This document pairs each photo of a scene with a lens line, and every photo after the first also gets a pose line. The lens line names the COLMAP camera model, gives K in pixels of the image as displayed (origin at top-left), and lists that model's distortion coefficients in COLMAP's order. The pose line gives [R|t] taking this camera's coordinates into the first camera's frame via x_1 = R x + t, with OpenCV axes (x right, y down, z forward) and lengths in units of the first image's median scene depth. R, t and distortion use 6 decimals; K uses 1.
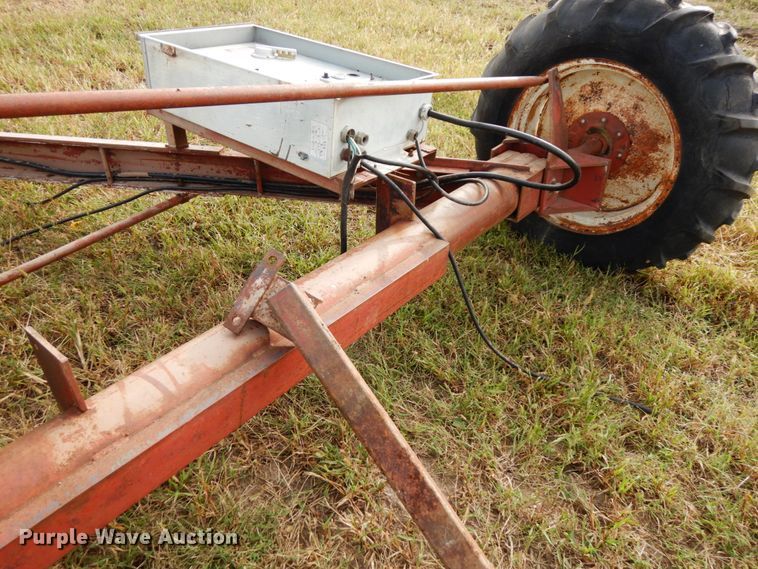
lens RADIAL K [[537.3, 0, 382.4], [0, 537.3, 285.5], [0, 0, 1]] dist [0.001431, 0.002725]
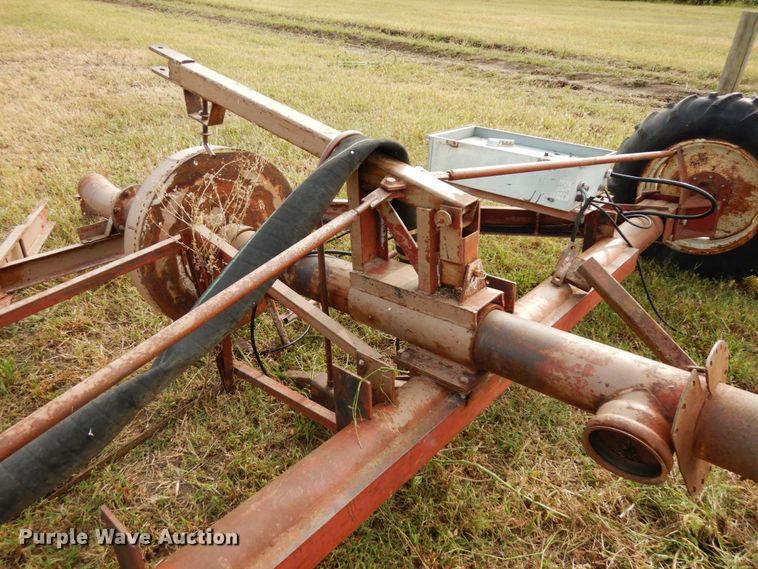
lens RADIAL K [[537.3, 0, 375.7], [0, 537.3, 284.6], [0, 0, 1]] dist [0.001431, 0.002725]
pose [[0.997875, -0.020976, -0.061691, -0.451607], [0.012144, 0.990049, -0.140202, 0.194450], [0.064018, 0.139155, 0.988199, -0.517691]]
